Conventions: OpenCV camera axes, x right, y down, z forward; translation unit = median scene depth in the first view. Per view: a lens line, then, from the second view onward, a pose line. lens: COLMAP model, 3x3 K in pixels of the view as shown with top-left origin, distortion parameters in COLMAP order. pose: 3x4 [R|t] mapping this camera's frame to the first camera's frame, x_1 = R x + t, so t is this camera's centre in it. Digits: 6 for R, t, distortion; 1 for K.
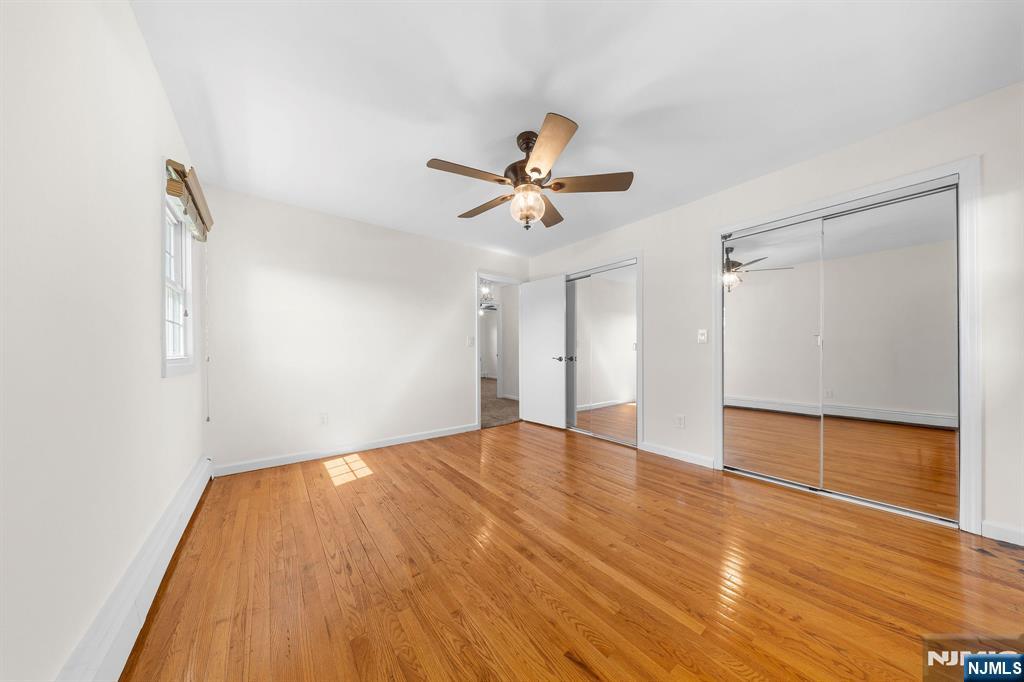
lens RADIAL K [[308.9, 0, 512.8], [0, 308.9, 350.5], [0, 0, 1]] dist [-0.000855, -0.000254]
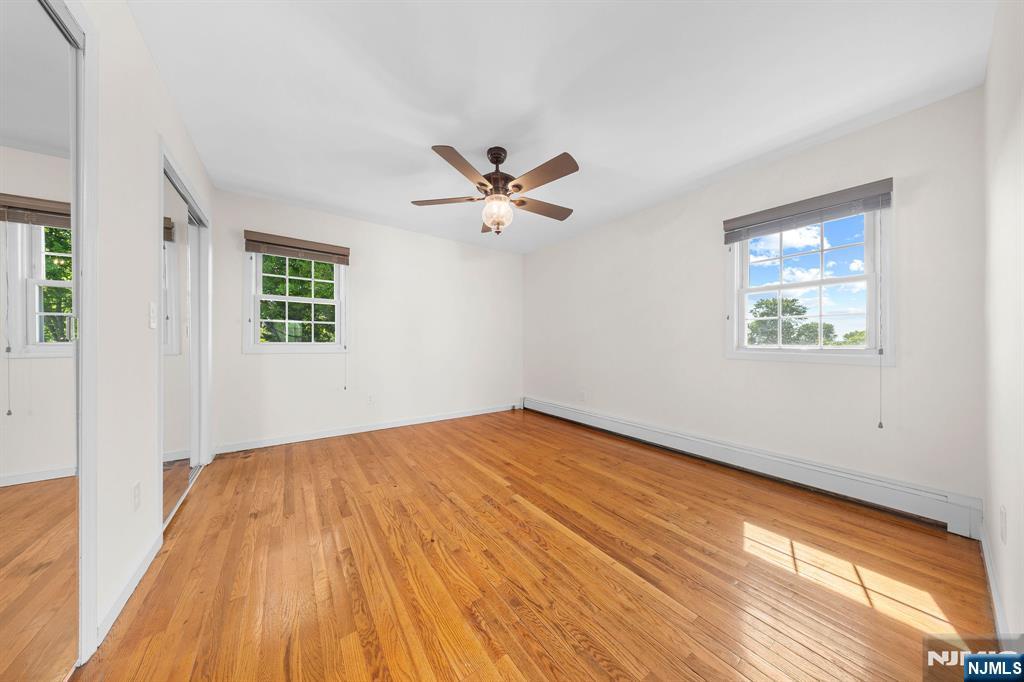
lens RADIAL K [[308.9, 0, 512.3], [0, 308.9, 341.5], [0, 0, 1]] dist [-0.000855, -0.000254]
pose [[-0.998890, 0.003107, 0.046999, -0.051958], [0.002994, 0.999992, -0.002463, 0.000101], [-0.047006, -0.002320, -0.998892, 1.950594]]
